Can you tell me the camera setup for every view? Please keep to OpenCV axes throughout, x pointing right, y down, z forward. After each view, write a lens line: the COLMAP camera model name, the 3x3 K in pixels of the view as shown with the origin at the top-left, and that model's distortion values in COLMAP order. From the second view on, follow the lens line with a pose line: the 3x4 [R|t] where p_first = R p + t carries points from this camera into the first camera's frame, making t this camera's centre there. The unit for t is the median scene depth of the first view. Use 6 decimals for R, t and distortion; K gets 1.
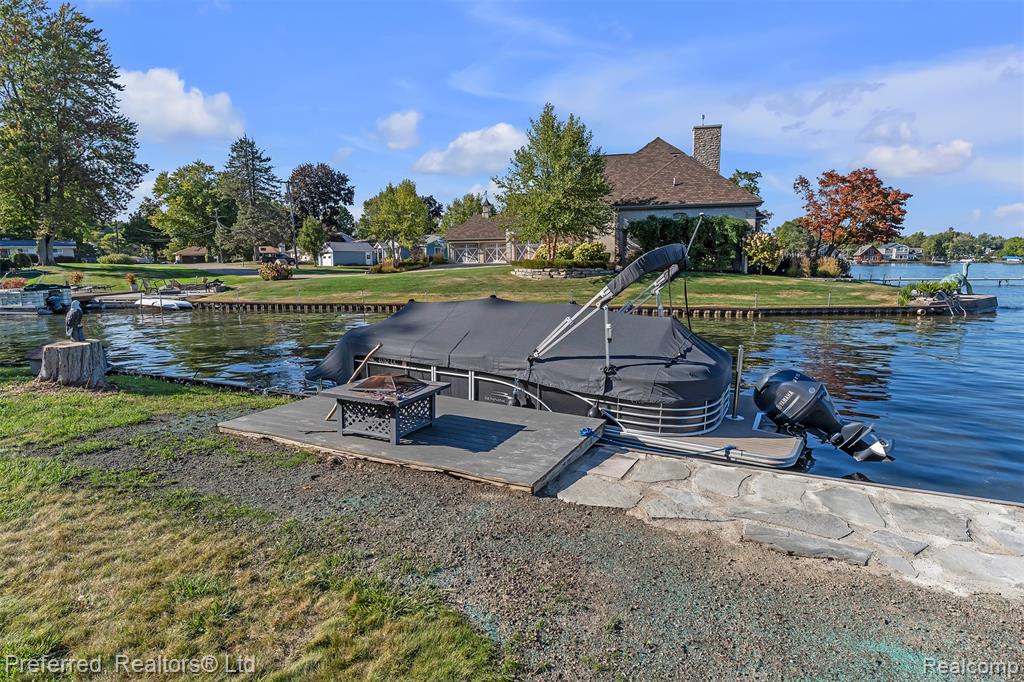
lens RADIAL K [[539.1, 0, 524.3], [0, 539.1, 339.2], [0, 0, 1]] dist [-0.002356, -0.001285]
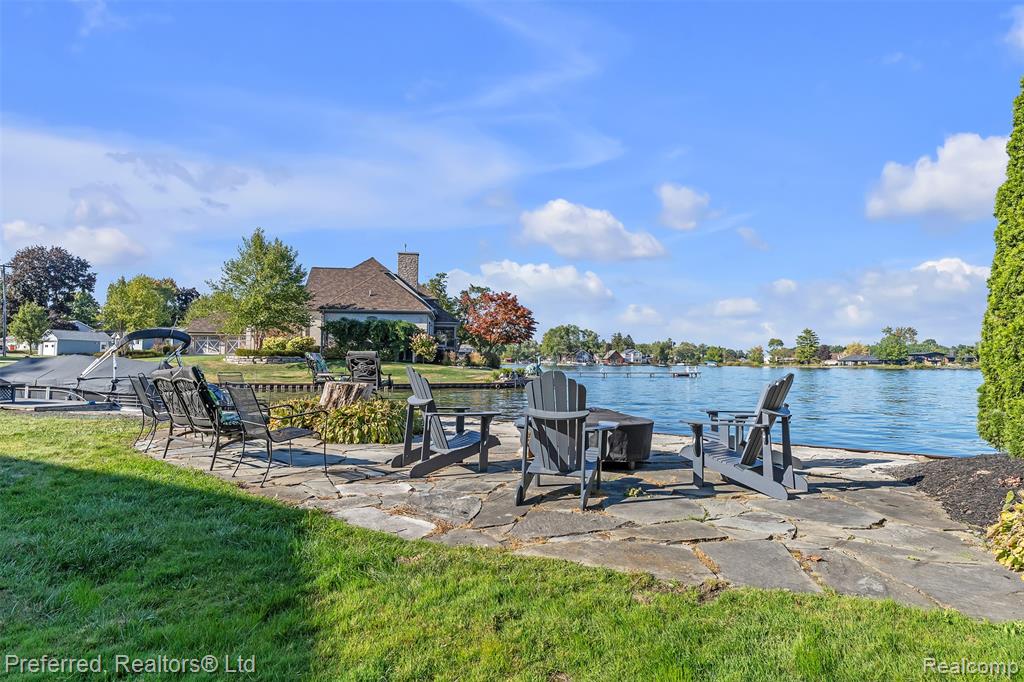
lens RADIAL K [[544.3, 0, 525.1], [0, 544.3, 339.8], [0, 0, 1]] dist [0.000433, -0.000981]
pose [[0.939036, 0.032234, 0.342305, 0.191132], [0.030882, 0.983664, -0.177347, 0.066487], [-0.342430, 0.177106, 0.922700, -0.332867]]
